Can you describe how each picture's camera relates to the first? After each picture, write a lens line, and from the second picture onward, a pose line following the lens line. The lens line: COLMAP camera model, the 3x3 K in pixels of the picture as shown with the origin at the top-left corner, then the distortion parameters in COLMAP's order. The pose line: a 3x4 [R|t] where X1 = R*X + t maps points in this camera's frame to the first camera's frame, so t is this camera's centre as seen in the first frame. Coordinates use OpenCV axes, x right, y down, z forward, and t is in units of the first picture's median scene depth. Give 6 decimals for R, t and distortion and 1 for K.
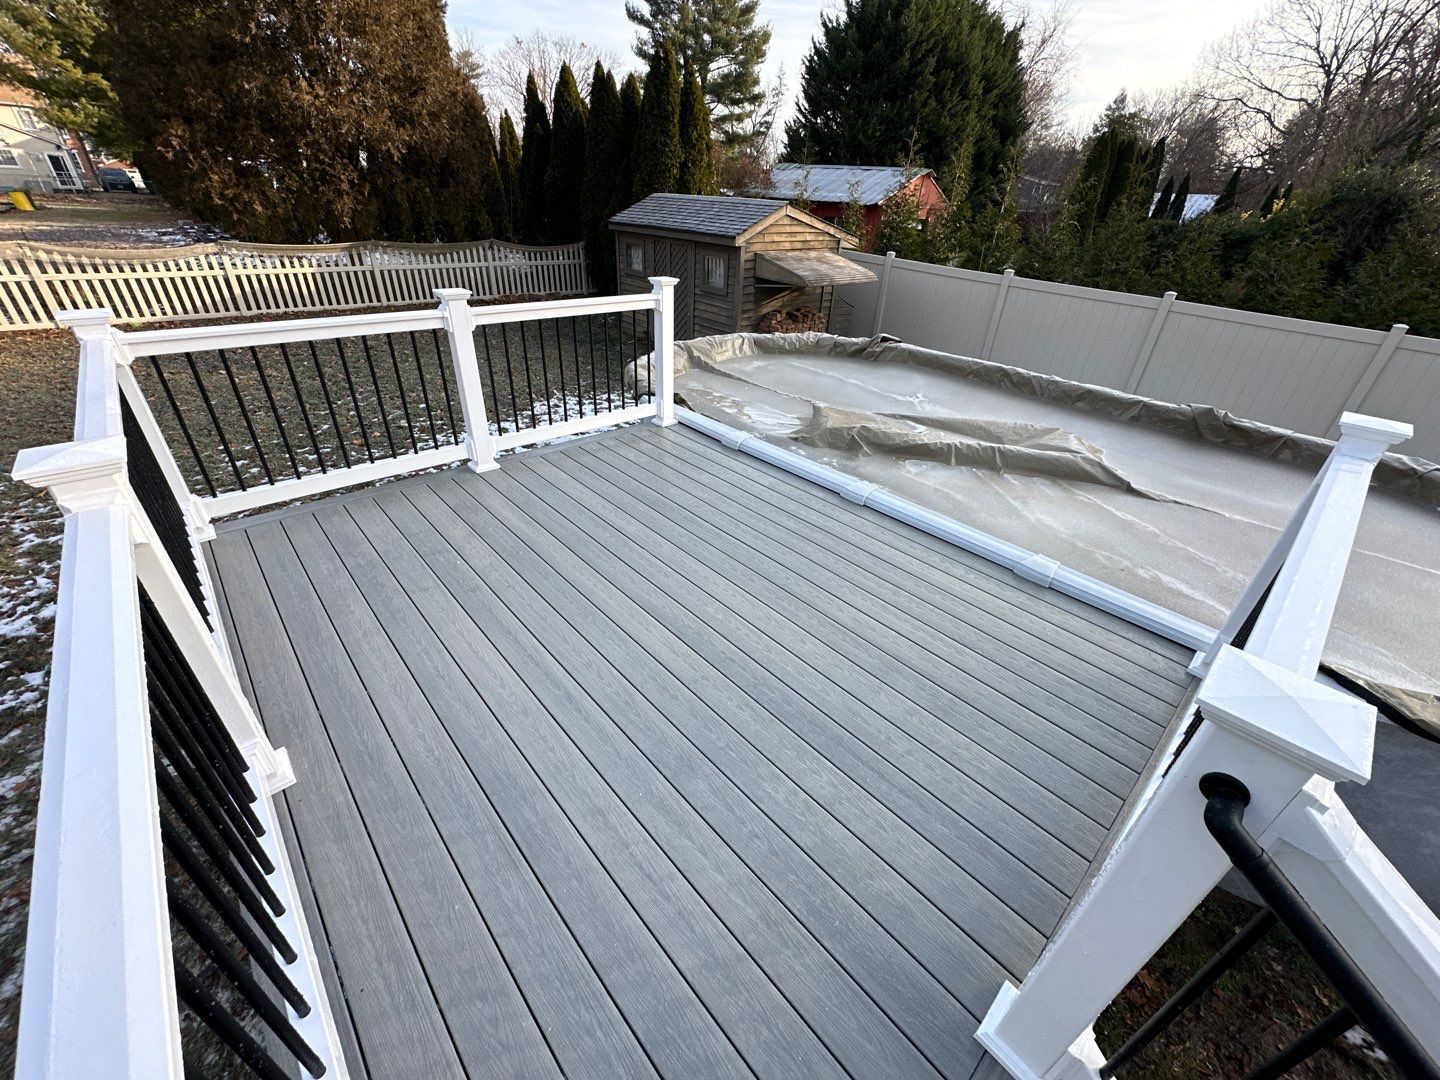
lens RADIAL K [[579.7, 0, 719.7], [0, 579.7, 534.3], [0, 0, 1]] dist [0.000942, 0.000196]
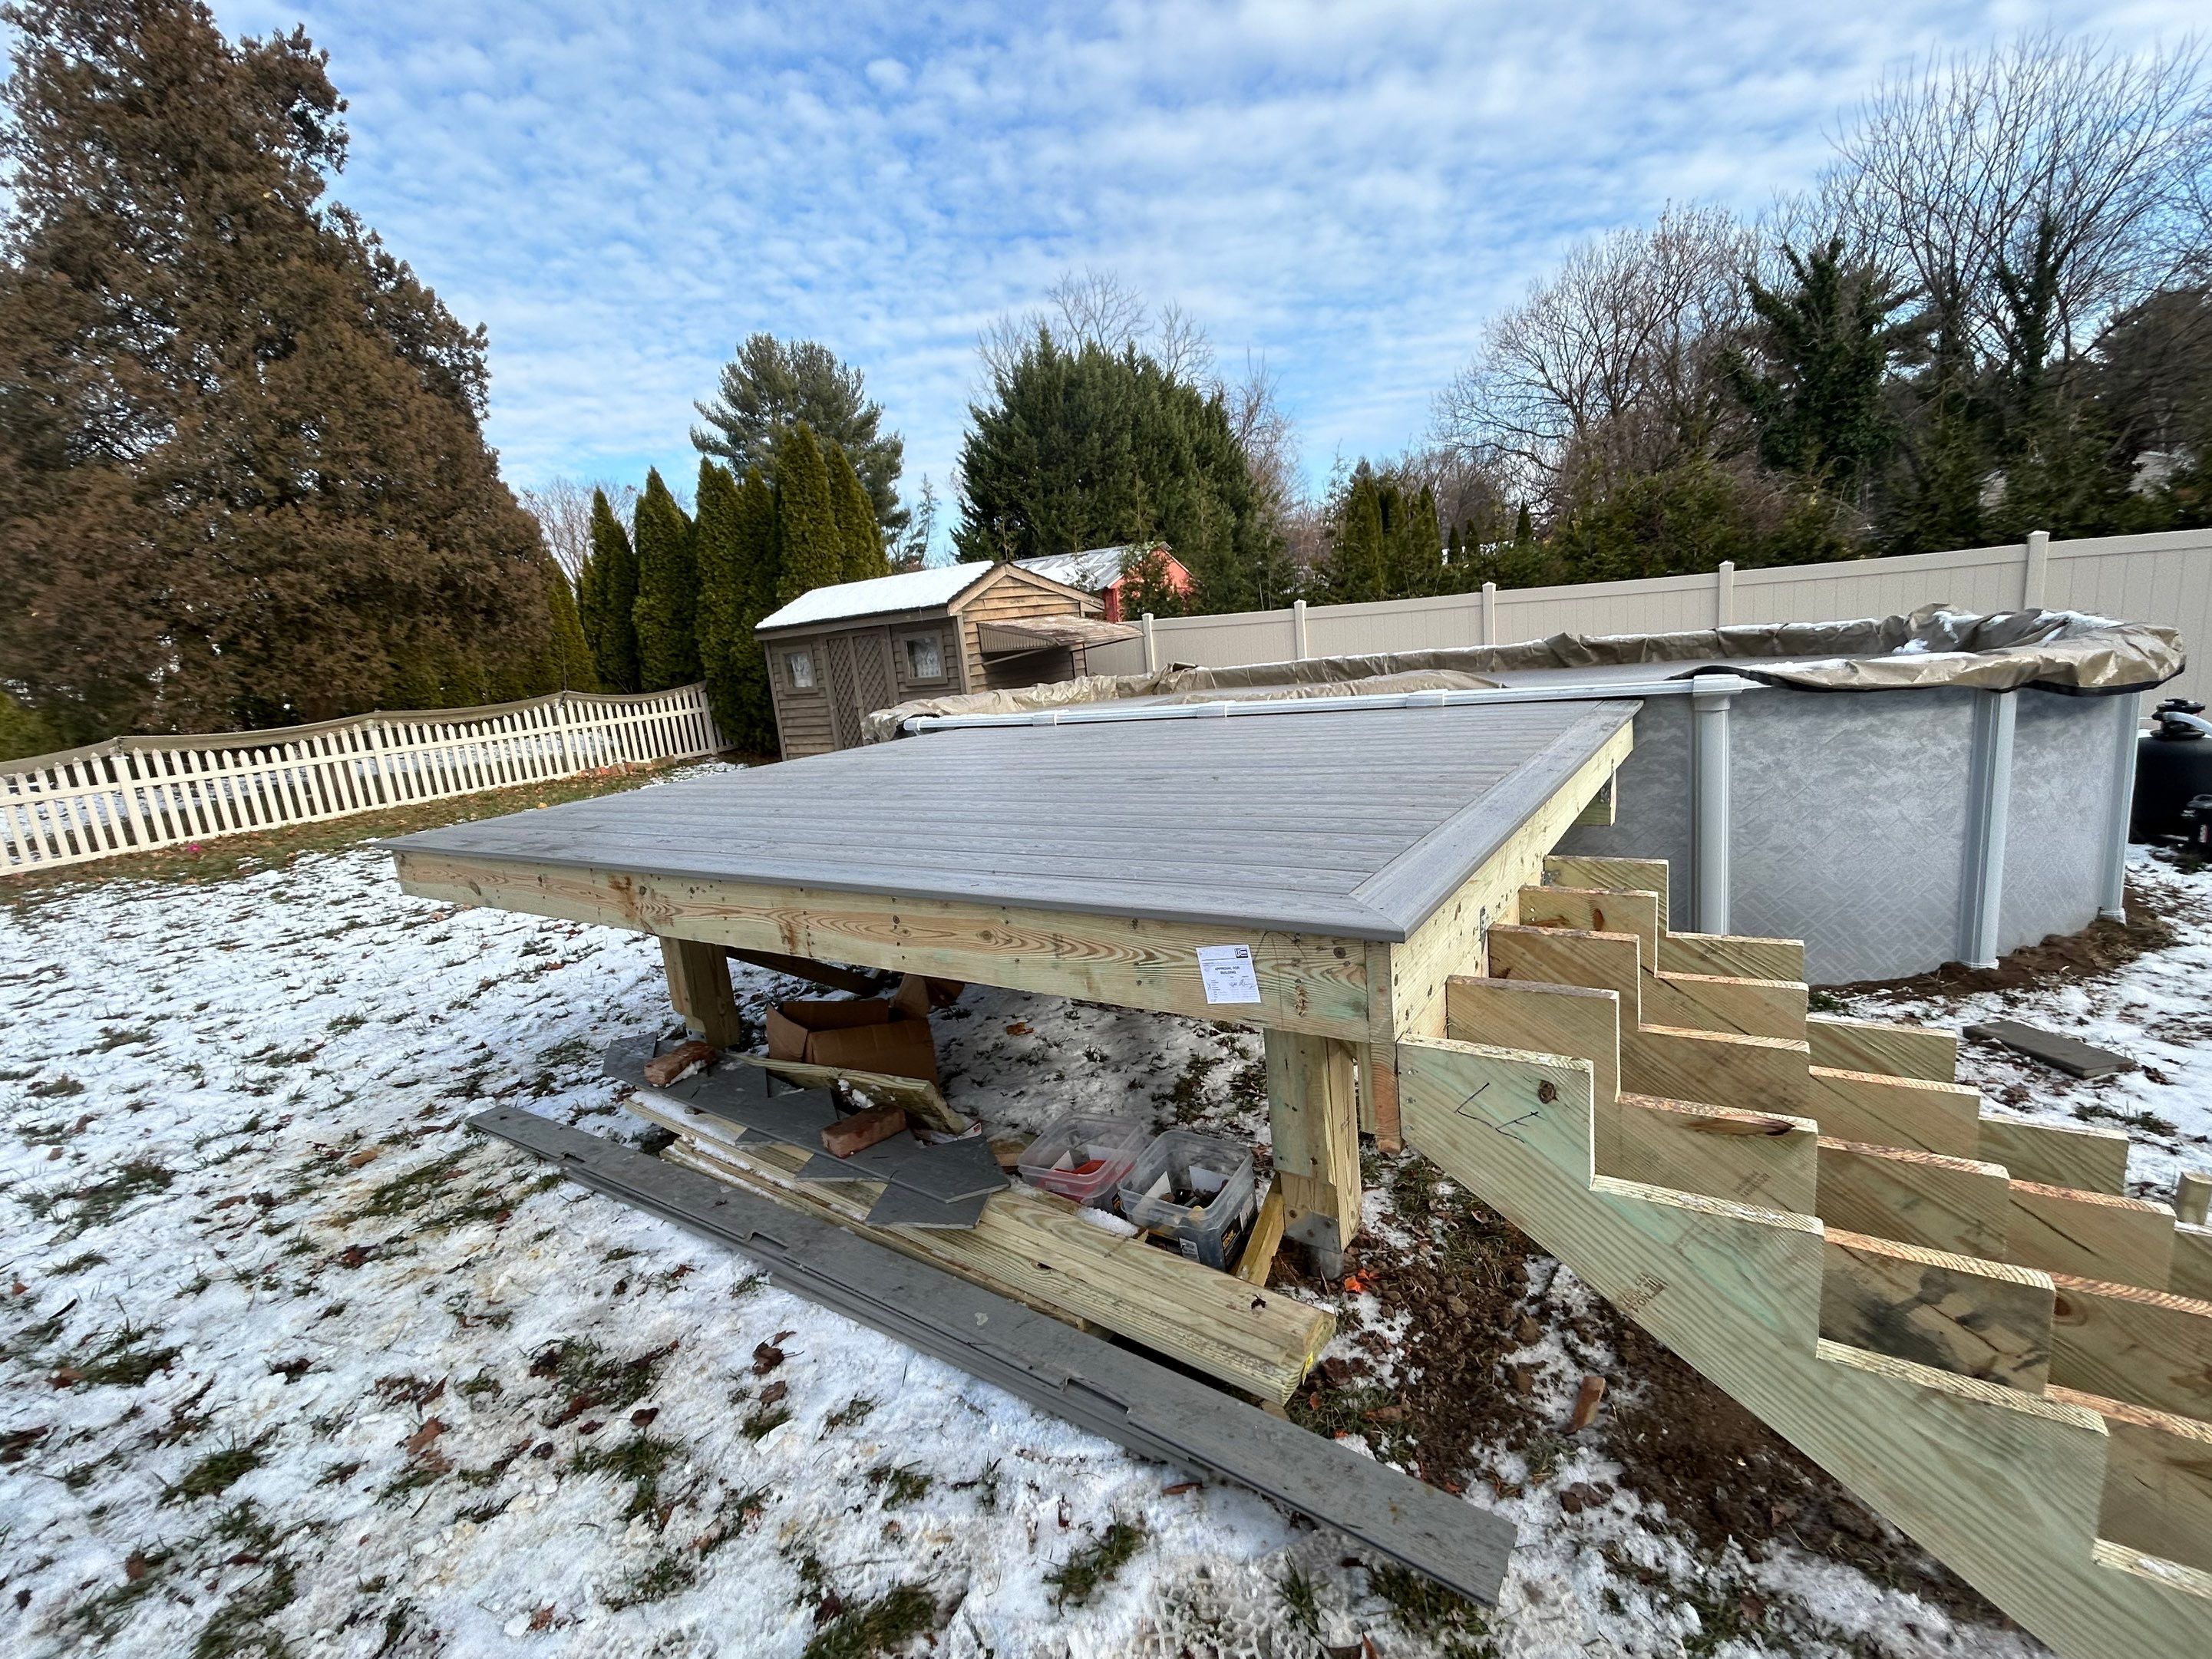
lens RADIAL K [[975.9, 0, 1094.4], [0, 975.9, 823.6], [0, 0, 1]] dist [-0.001506, 0.000774]
pose [[0.962664, -0.181365, 0.200962, -0.028971], [0.238653, 0.918995, -0.313837, 0.055677], [-0.127764, 0.350079, 0.927966, -0.024686]]
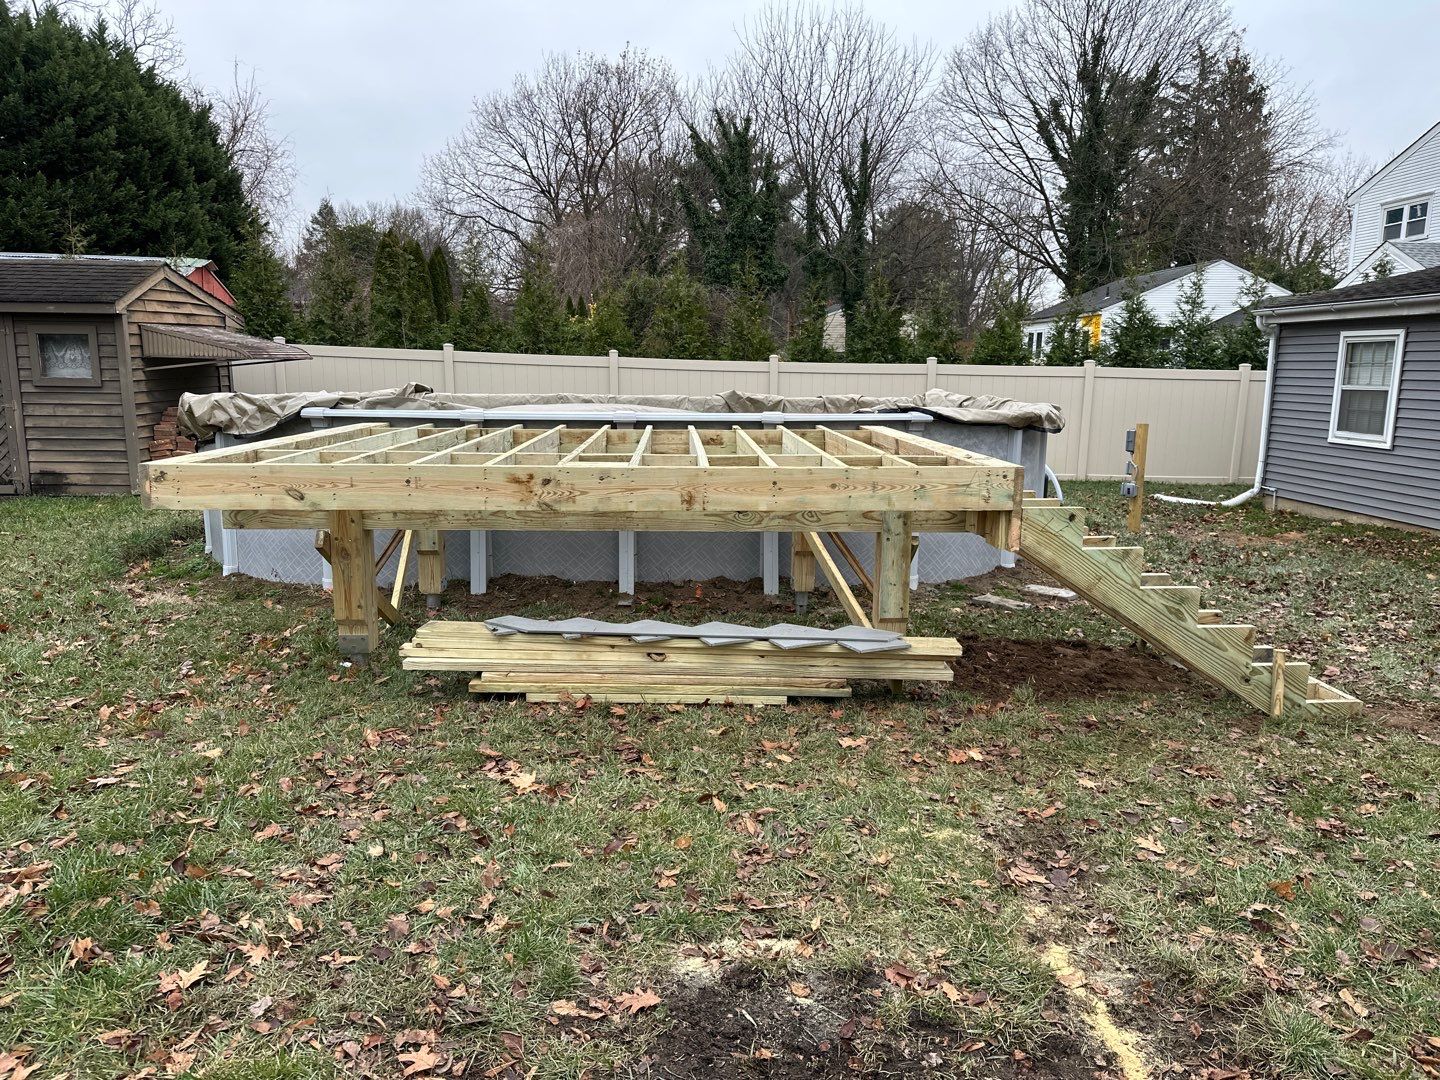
lens RADIAL K [[1037.4, 0, 728.4], [0, 1037.4, 558.0], [0, 0, 1]] dist [-0.023078, 0.003643]
pose [[0.633117, -0.175058, 0.754001, -0.148883], [0.401457, 0.907101, -0.126490, 0.062265], [-0.661812, 0.382782, 0.644579, -0.041186]]
